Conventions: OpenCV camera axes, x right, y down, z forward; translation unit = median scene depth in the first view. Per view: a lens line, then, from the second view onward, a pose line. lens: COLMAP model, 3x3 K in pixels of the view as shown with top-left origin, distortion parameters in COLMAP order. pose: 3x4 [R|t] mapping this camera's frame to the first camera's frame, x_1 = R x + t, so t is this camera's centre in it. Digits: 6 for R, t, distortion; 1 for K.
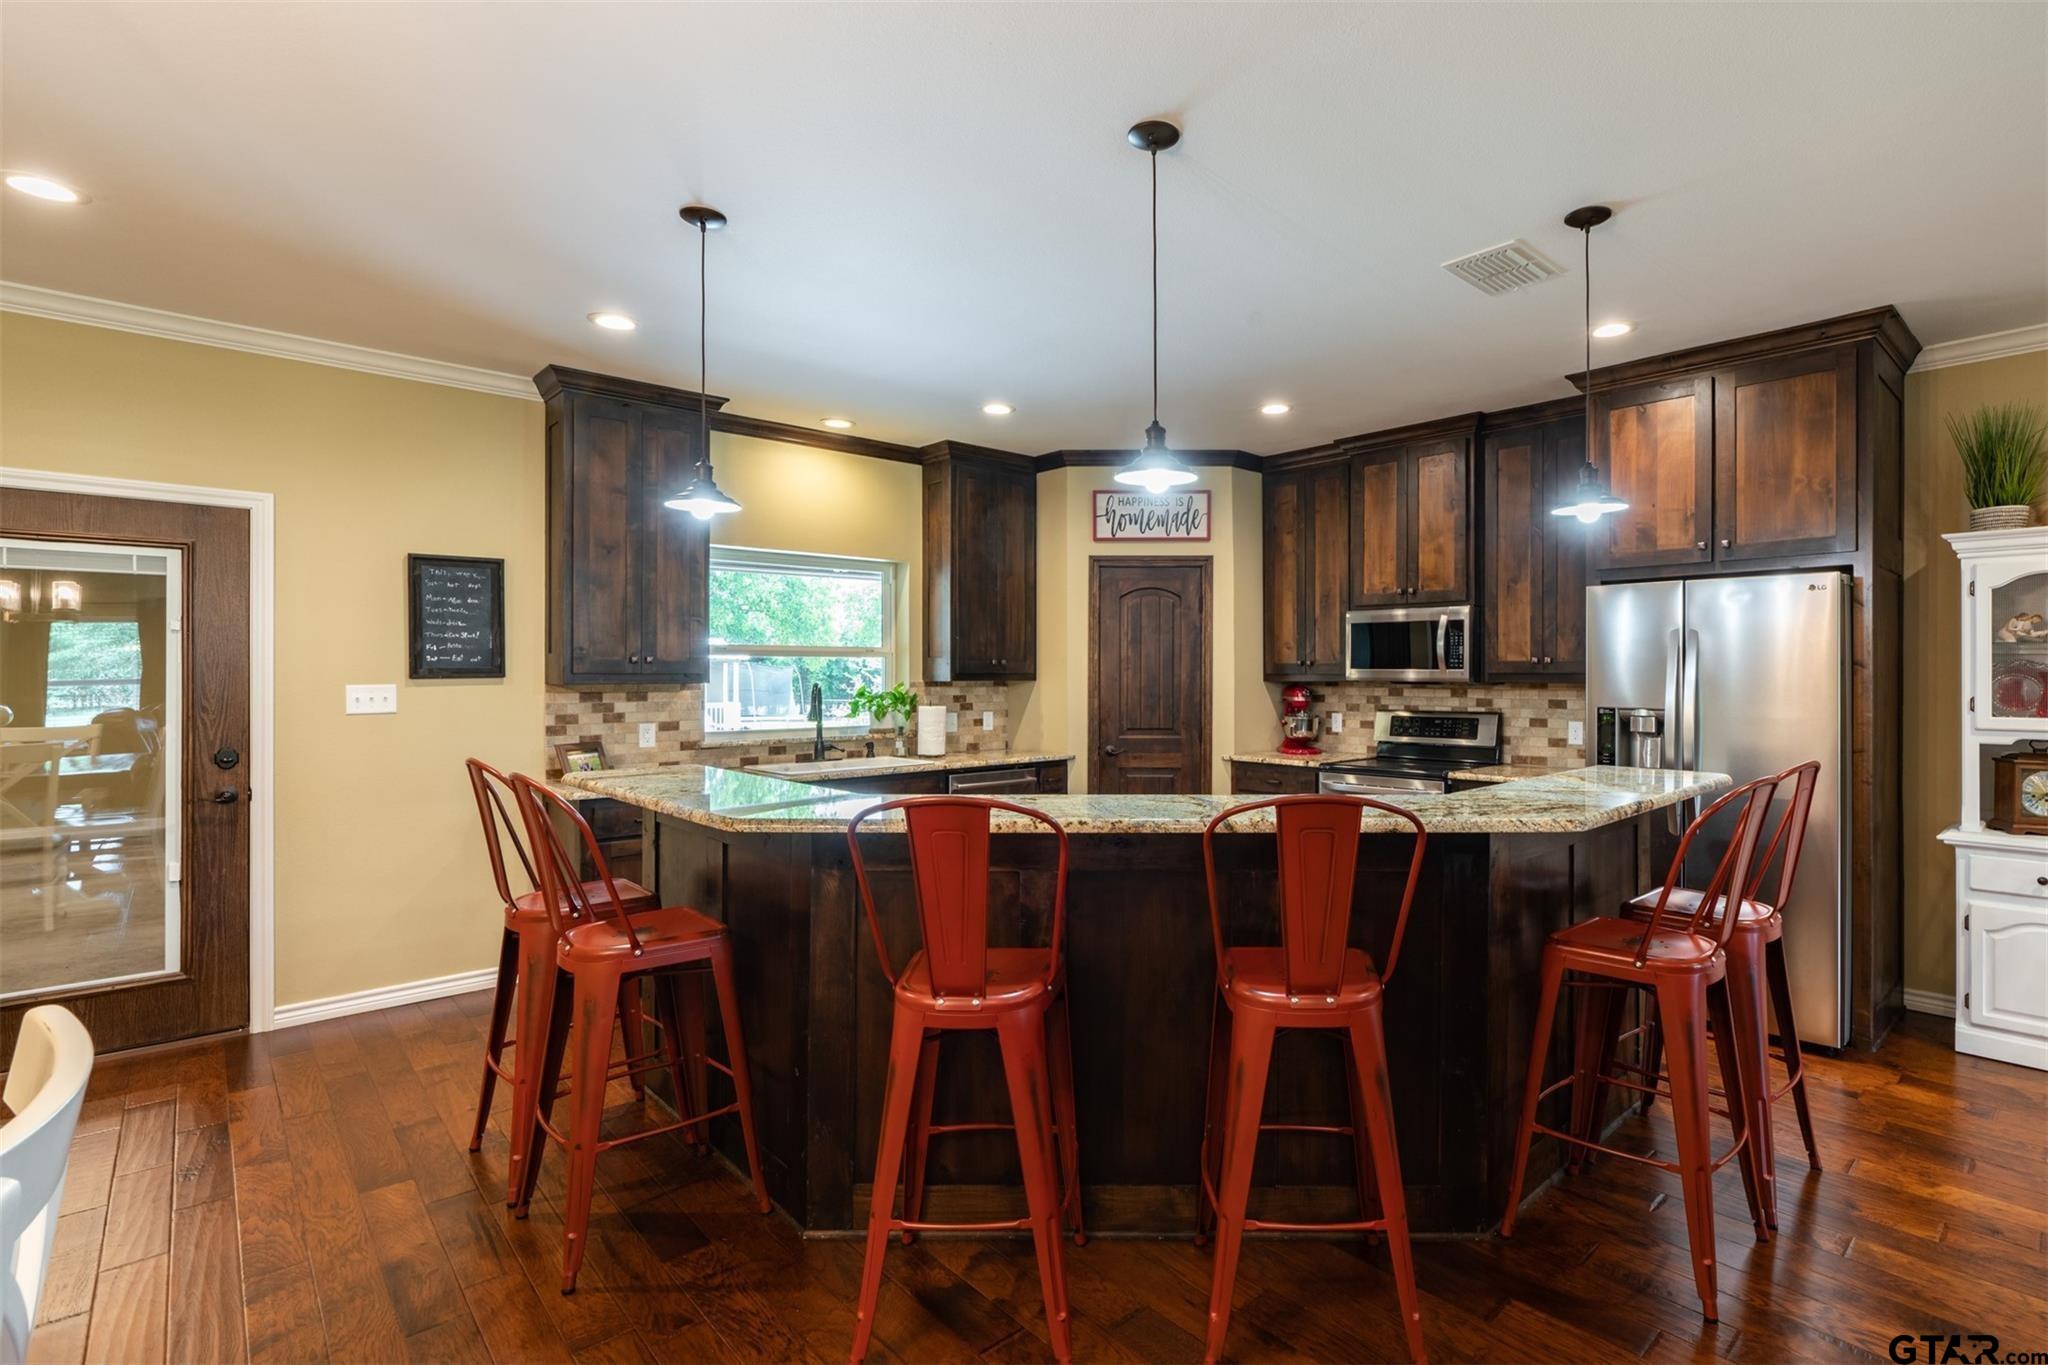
lens RADIAL K [[944.1, 0, 1120.7], [0, 944.1, 669.9], [0, 0, 1]] dist [-0.015140, 0.006441]
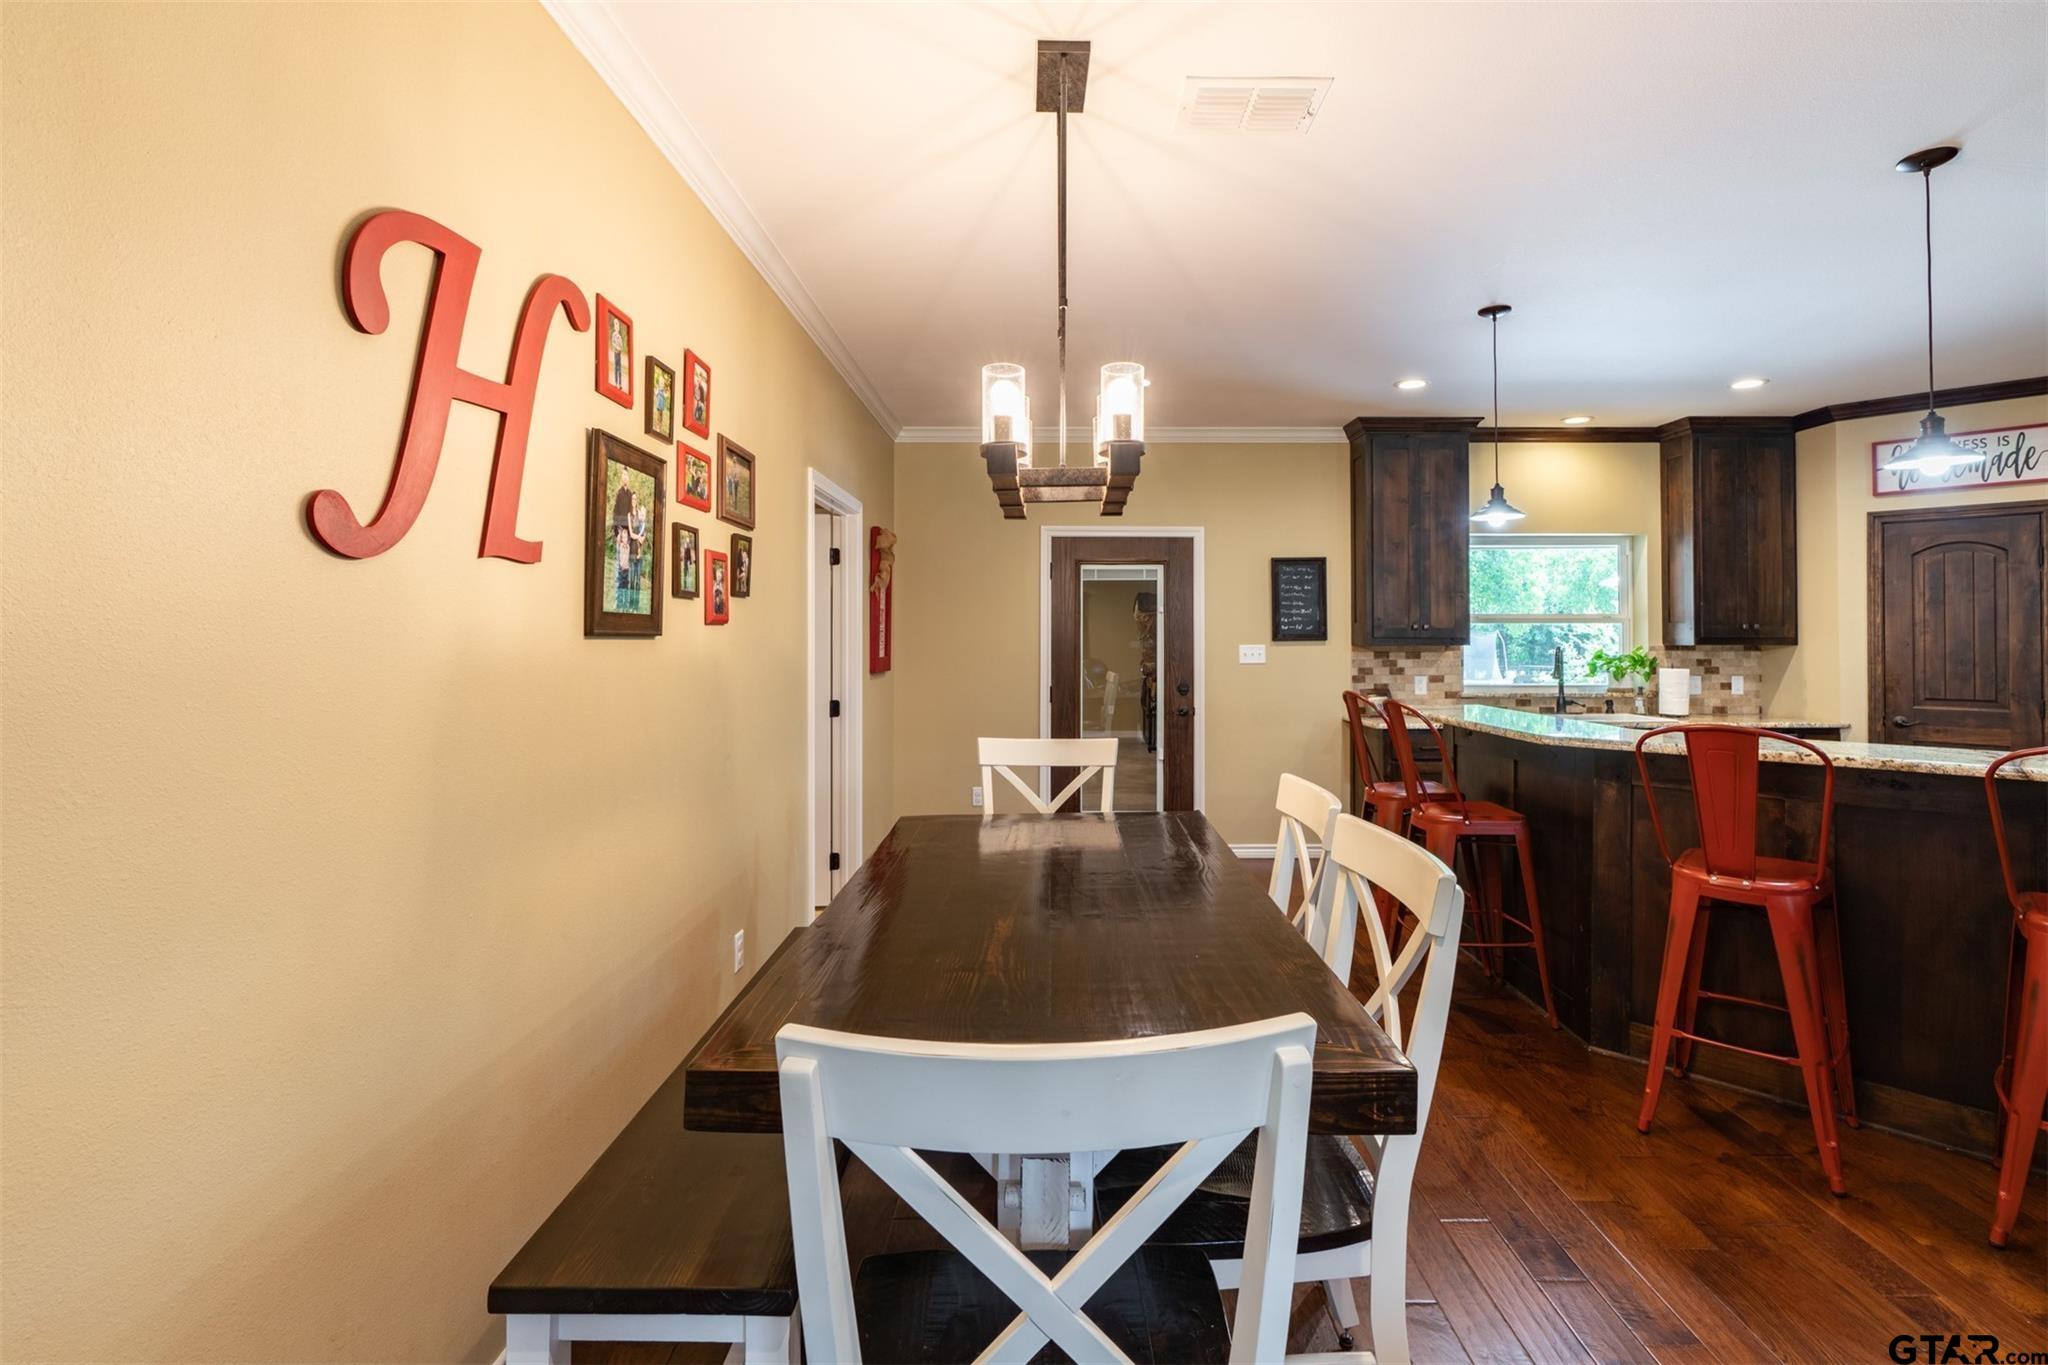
lens RADIAL K [[944.1, 0, 1052.3], [0, 944.1, 624.2], [0, 0, 1]] dist [-0.015140, 0.006441]
pose [[0.725439, -0.009959, -0.688214, 0.021520], [0.001867, 0.999920, -0.012501, 0.000497], [0.688284, 0.007783, 0.725400, -0.274558]]
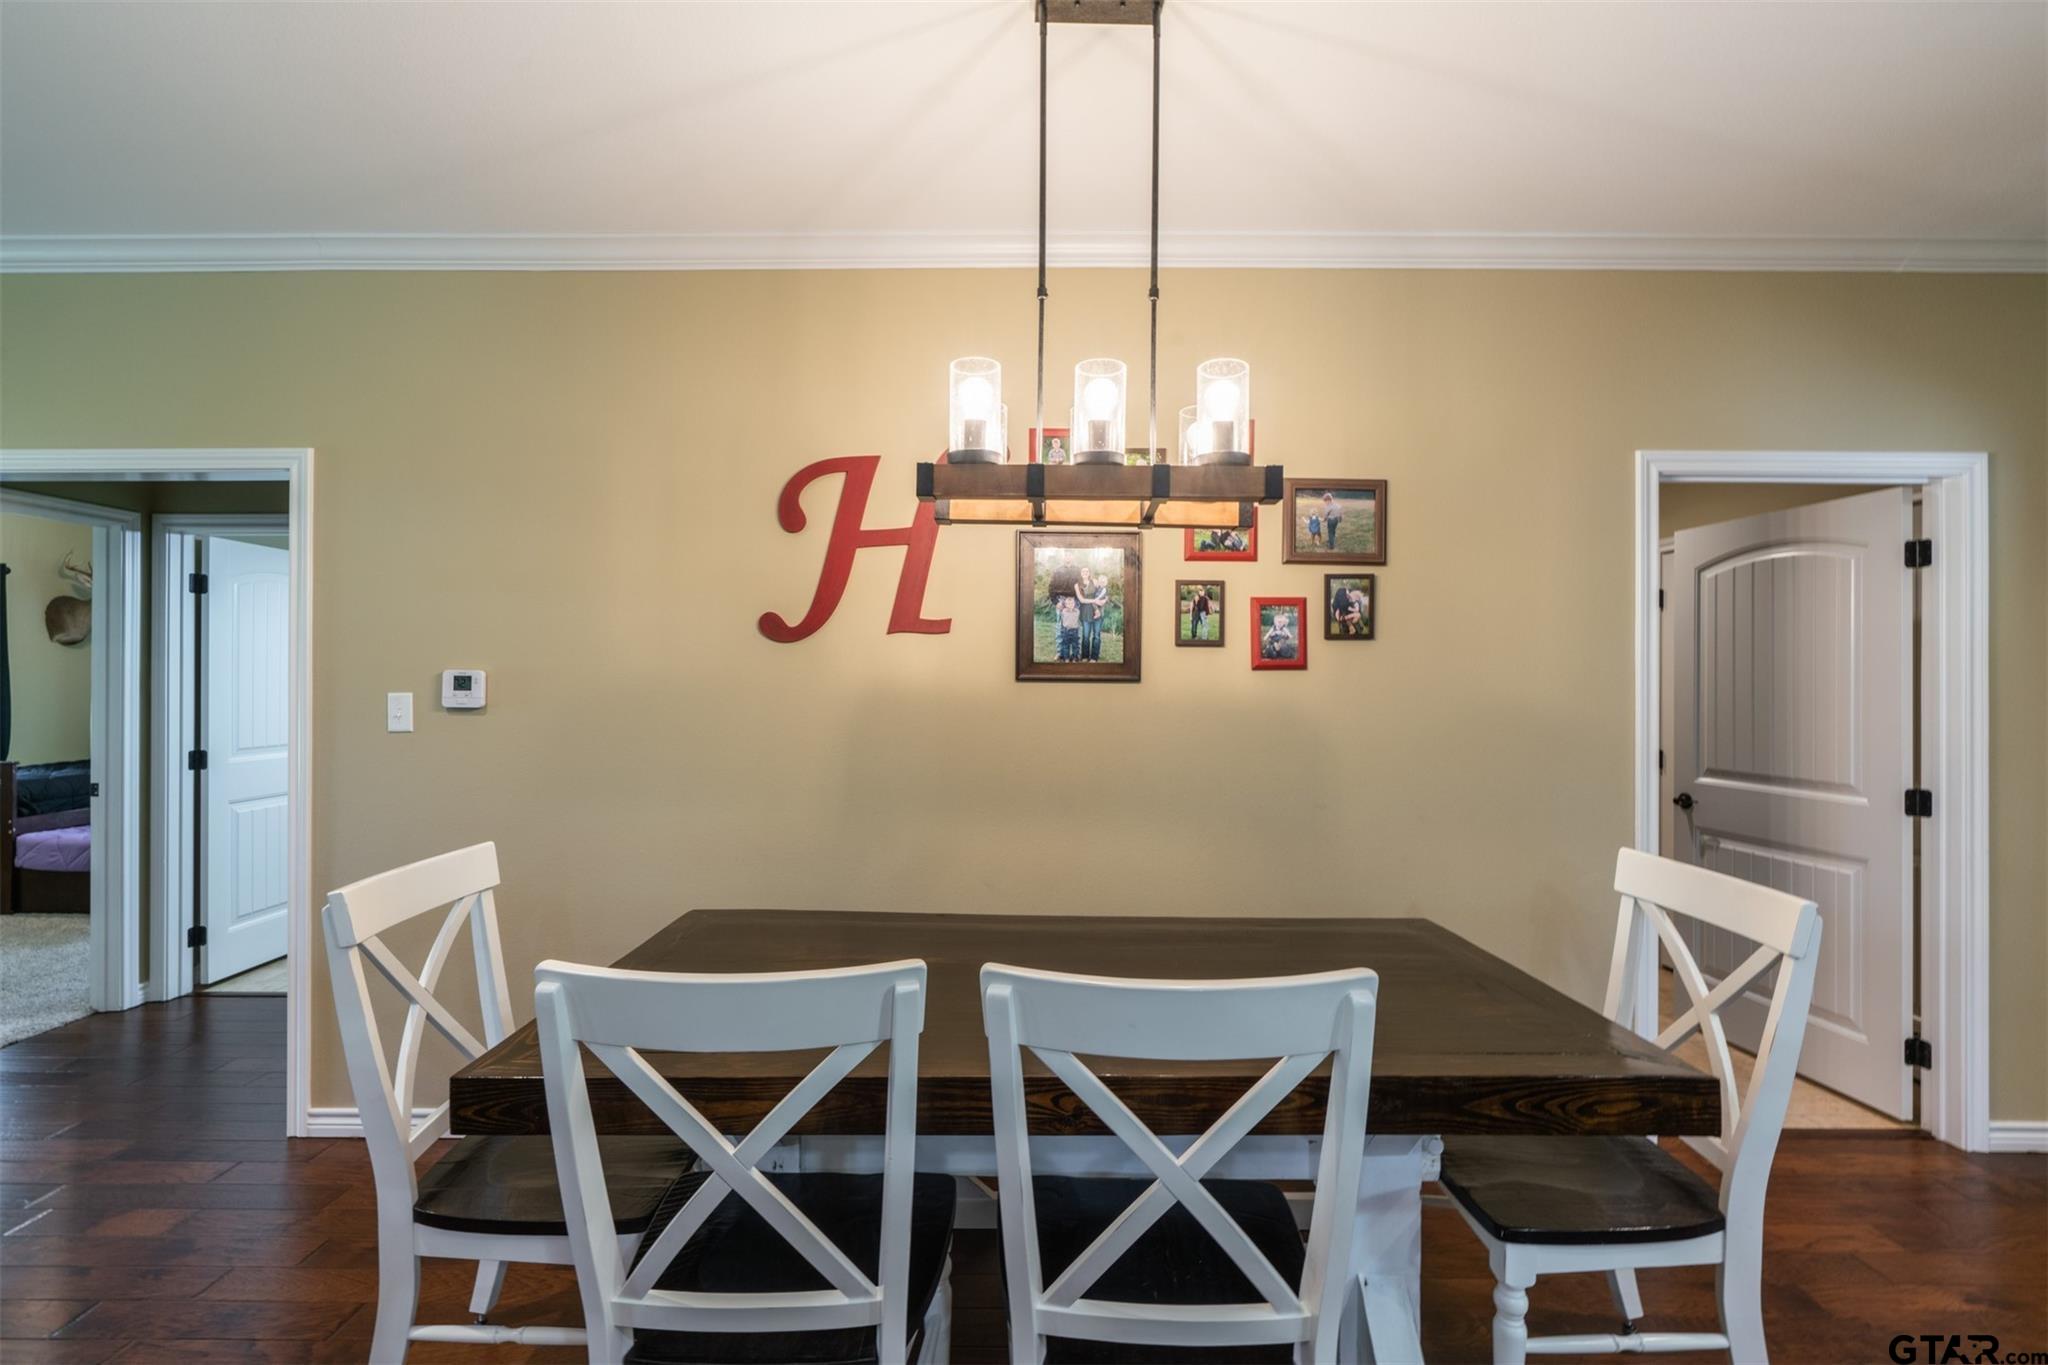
lens RADIAL K [[944.1, 0, 1042.9], [0, 944.1, 683.7], [0, 0, 1]] dist [-0.015140, 0.006441]
pose [[-0.694666, -0.003848, -0.719322, -0.004517], [-0.005196, 0.999986, -0.000331, 0.002603], [0.719314, 0.003508, -0.694677, 0.289360]]
